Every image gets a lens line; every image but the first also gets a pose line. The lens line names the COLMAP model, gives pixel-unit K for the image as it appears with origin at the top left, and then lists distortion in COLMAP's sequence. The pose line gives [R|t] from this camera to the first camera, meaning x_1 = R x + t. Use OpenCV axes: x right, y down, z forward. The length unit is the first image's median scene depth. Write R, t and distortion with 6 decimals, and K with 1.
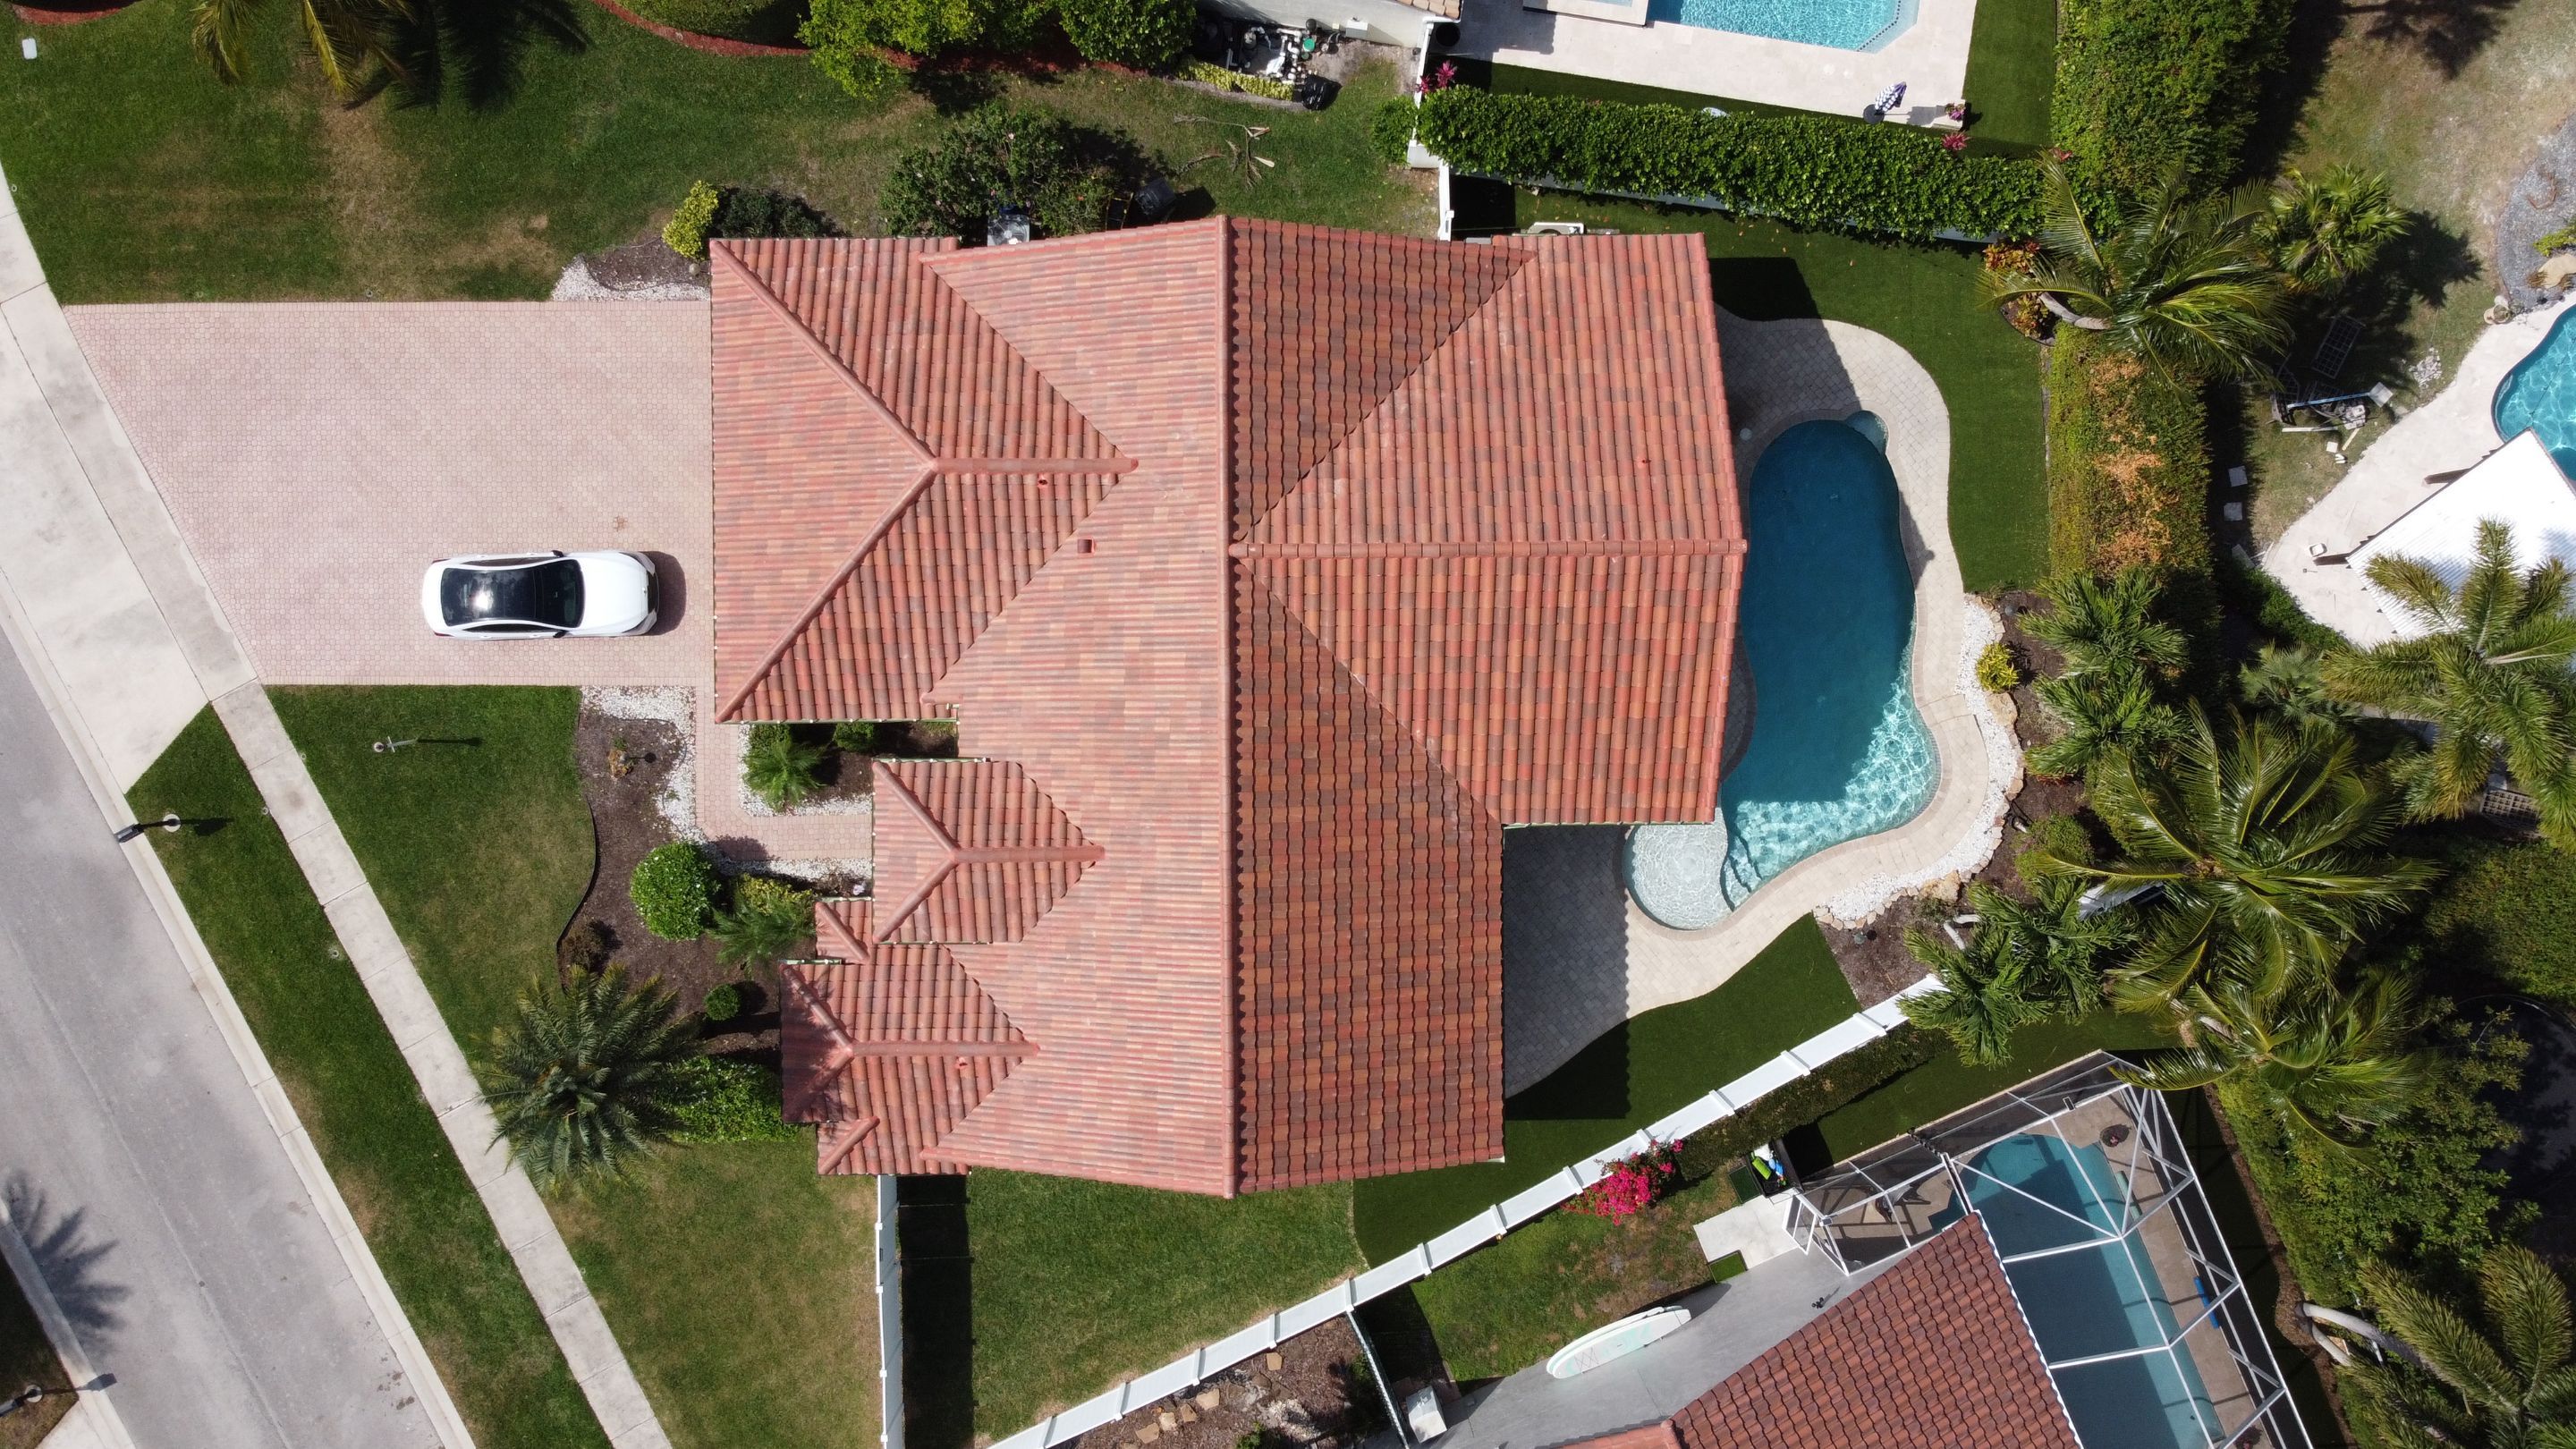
lens RADIAL K [[1994.5, 0, 1277.8], [0, 1994.5, 686.1], [0, 0, 1]] dist [0.002968, -0.001387]
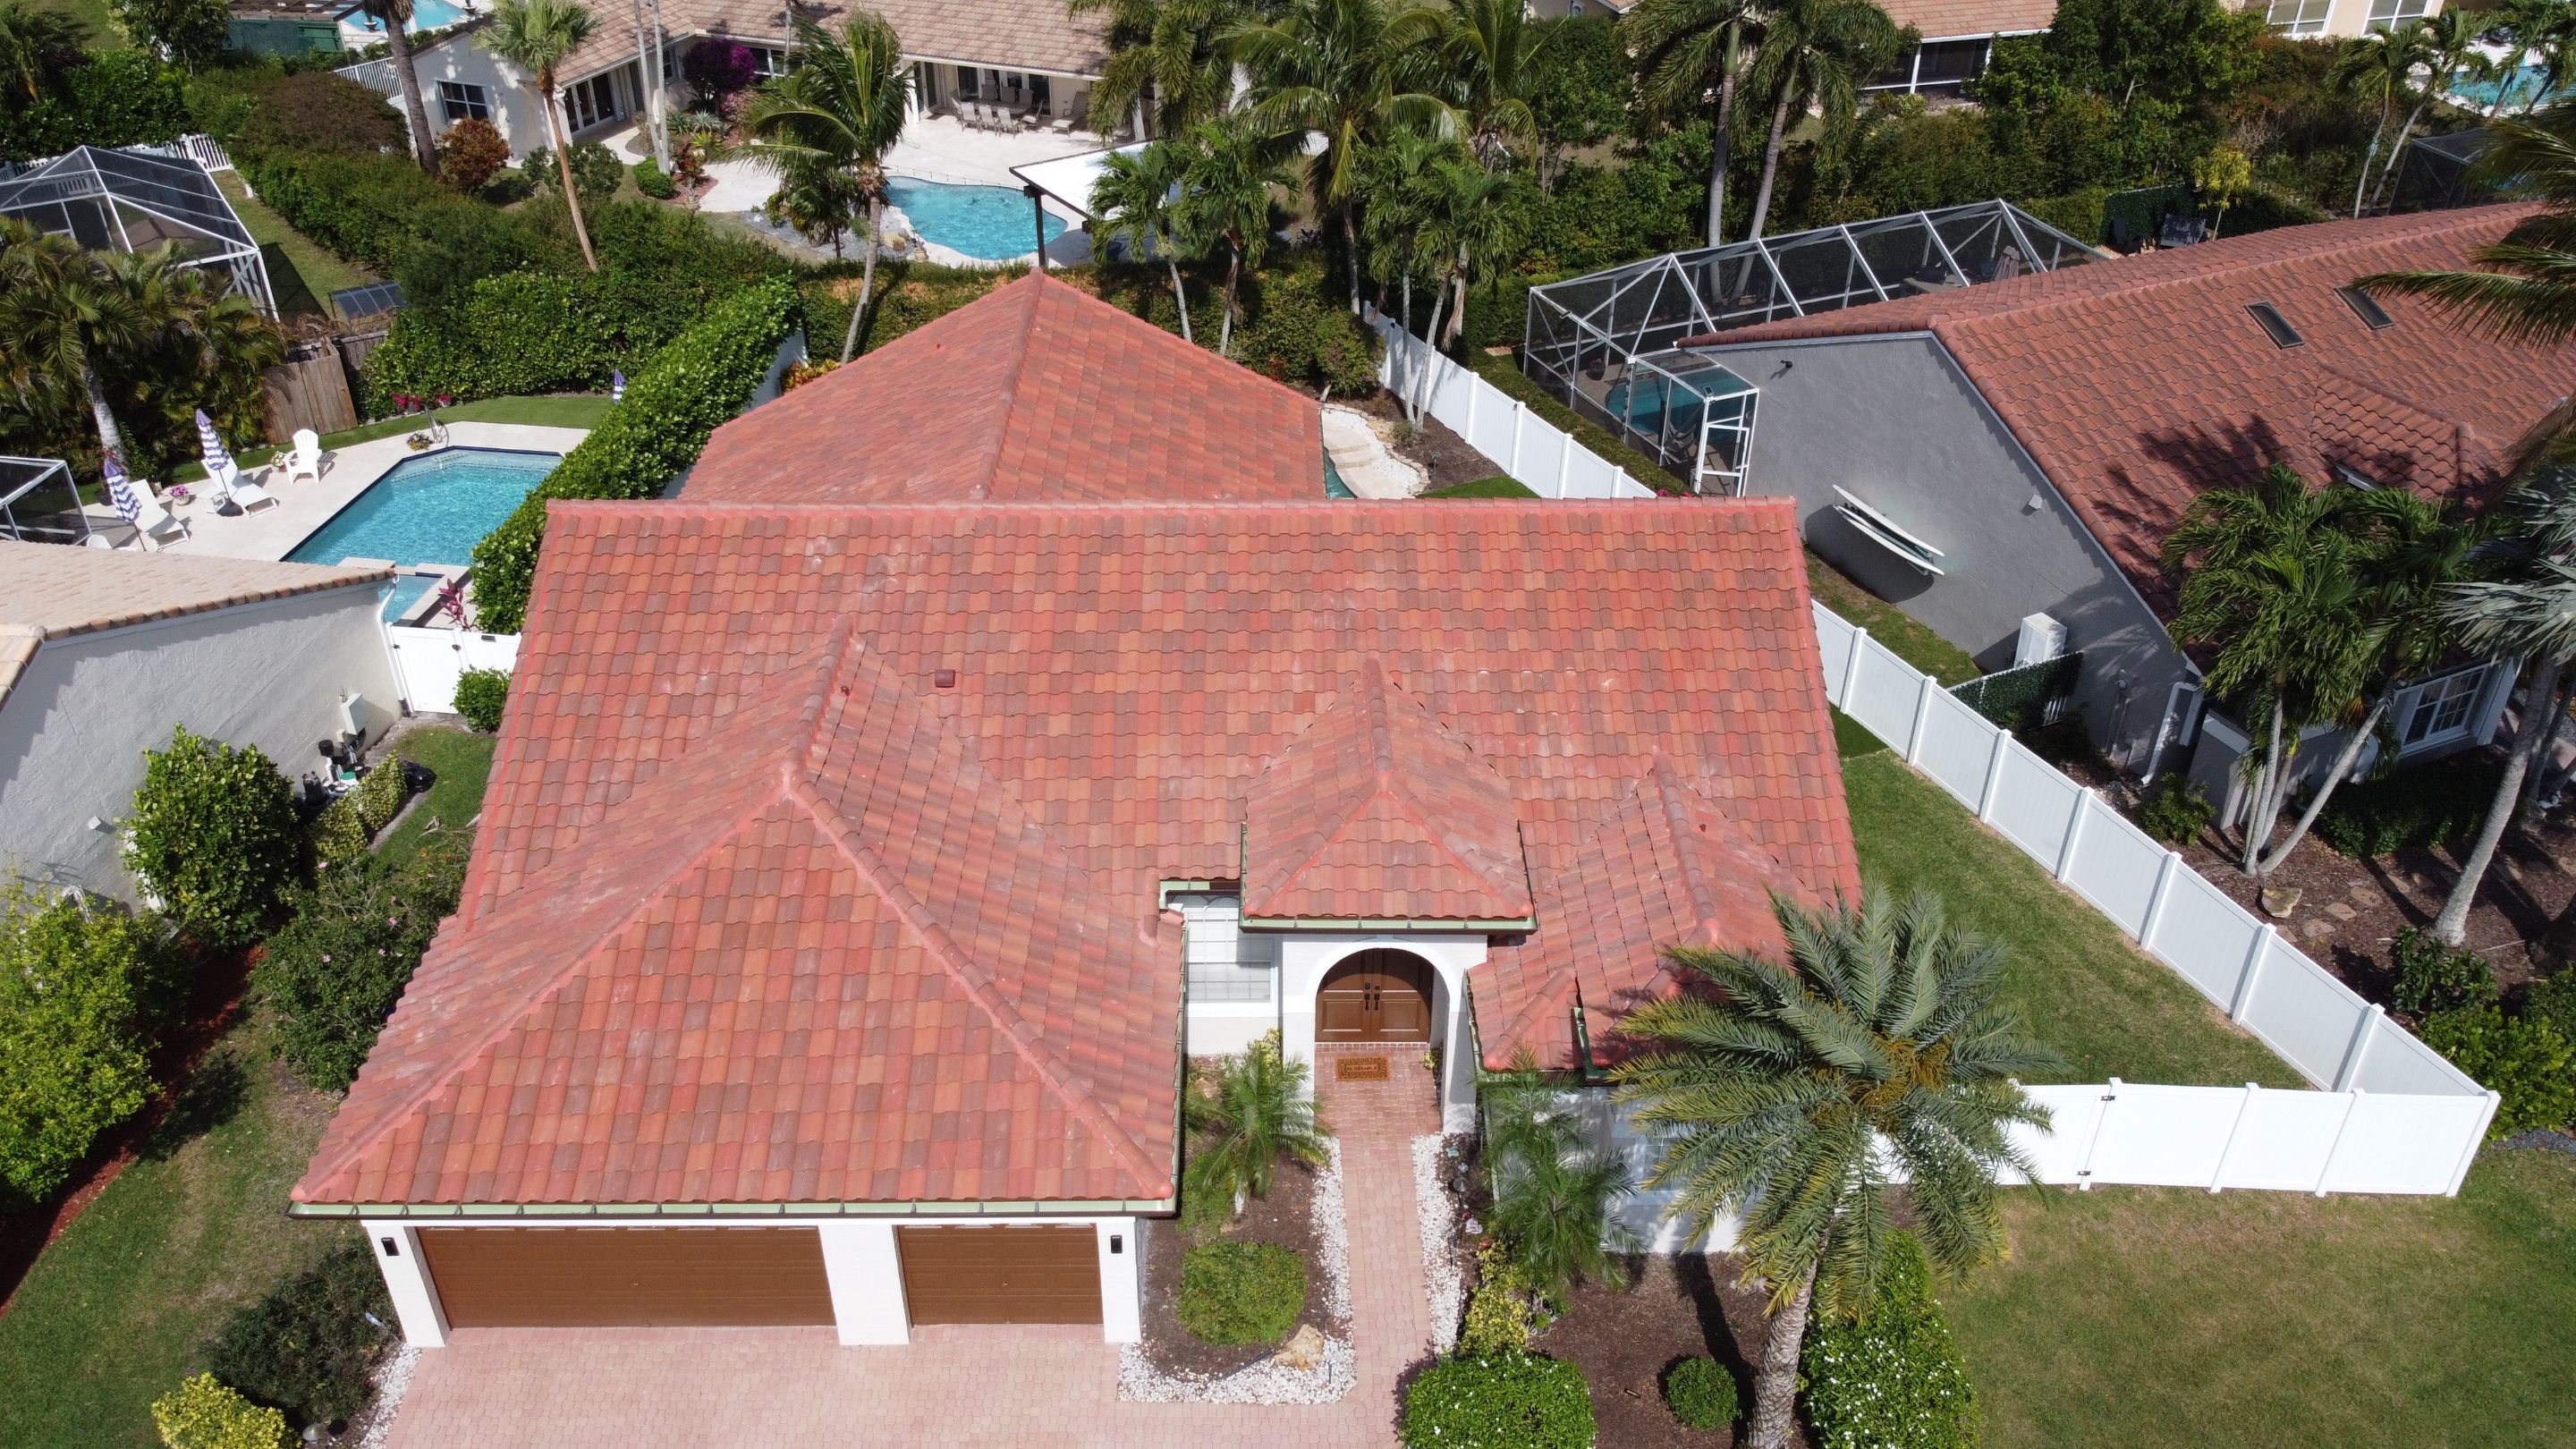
lens RADIAL K [[1950.6, 0, 1288.0], [0, 1950.6, 724.5], [0, 0, 1]] dist [-0.001858, 0.000455]
pose [[-0.004759, -0.549292, 0.835617, -0.610697], [0.999989, -0.002981, 0.003736, 0.045050], [0.000438, 0.835625, 0.549300, 0.556589]]
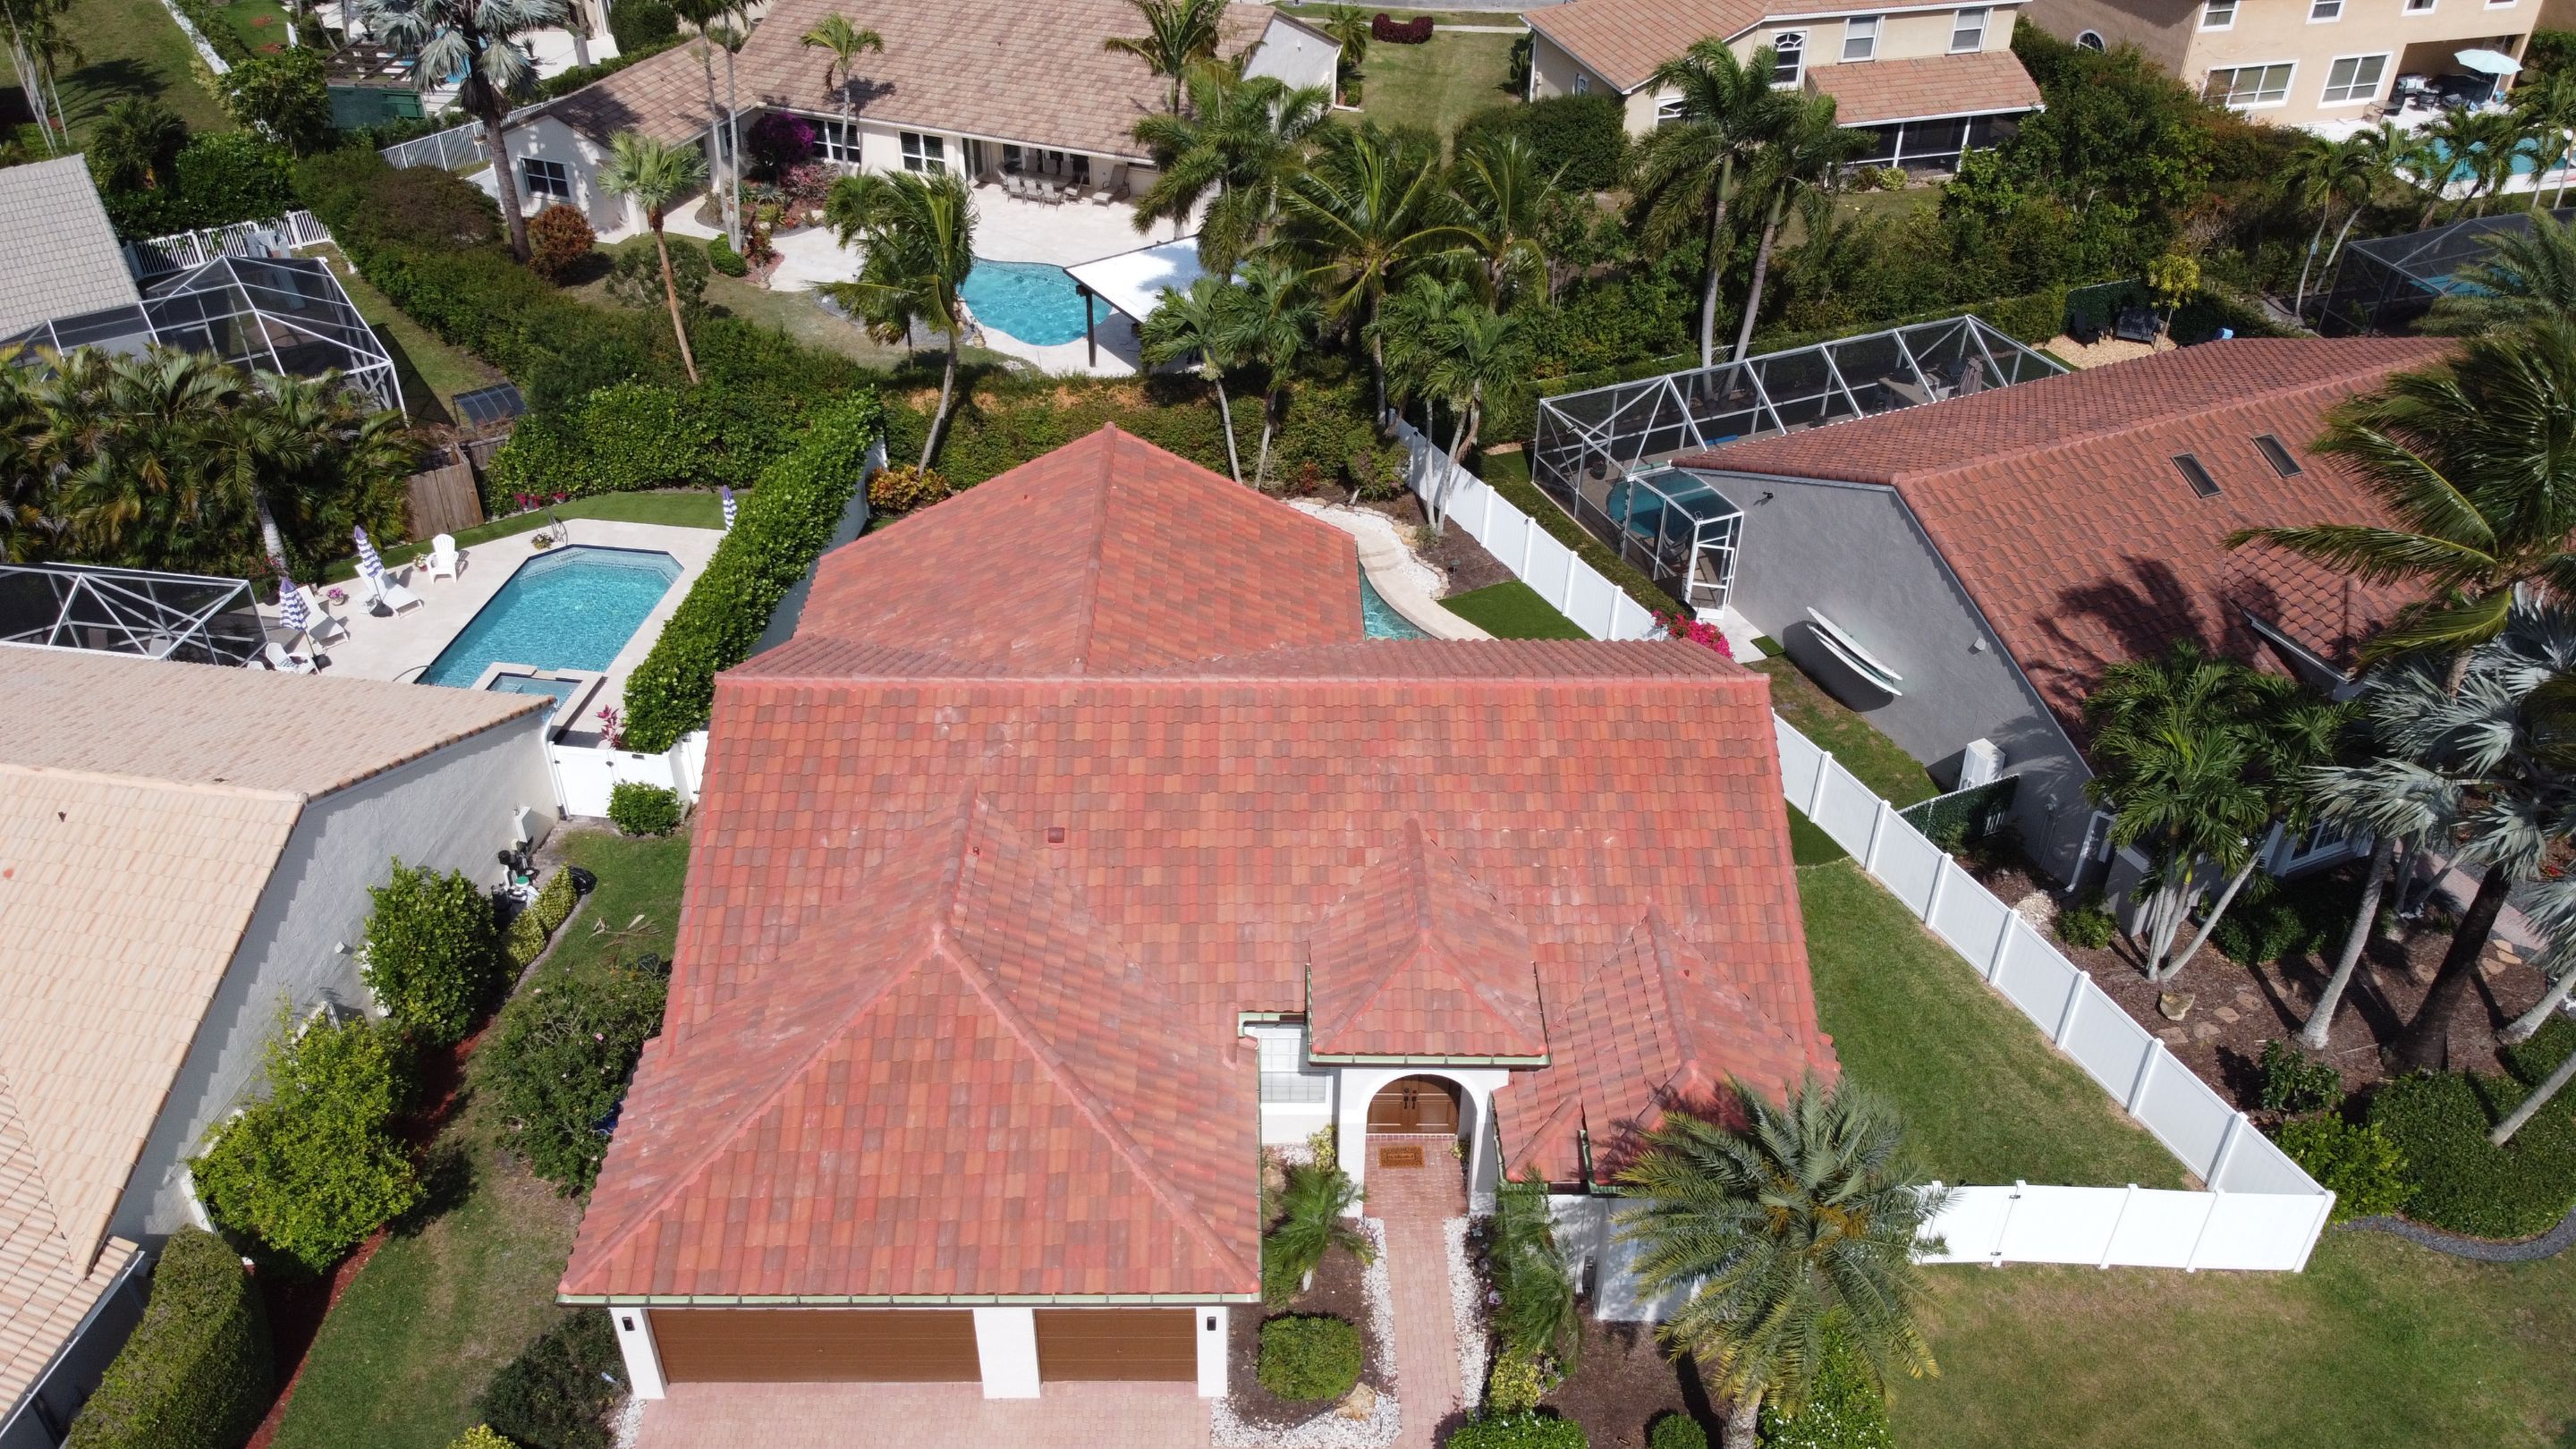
lens RADIAL K [[1950.6, 0, 1288.0], [0, 1950.6, 724.5], [0, 0, 1]] dist [-0.001858, 0.000455]
pose [[-0.005180, -0.578865, 0.815407, -0.665065], [0.999966, 0.002208, 0.007921, 0.020730], [-0.006386, 0.815420, 0.578834, 0.420859]]
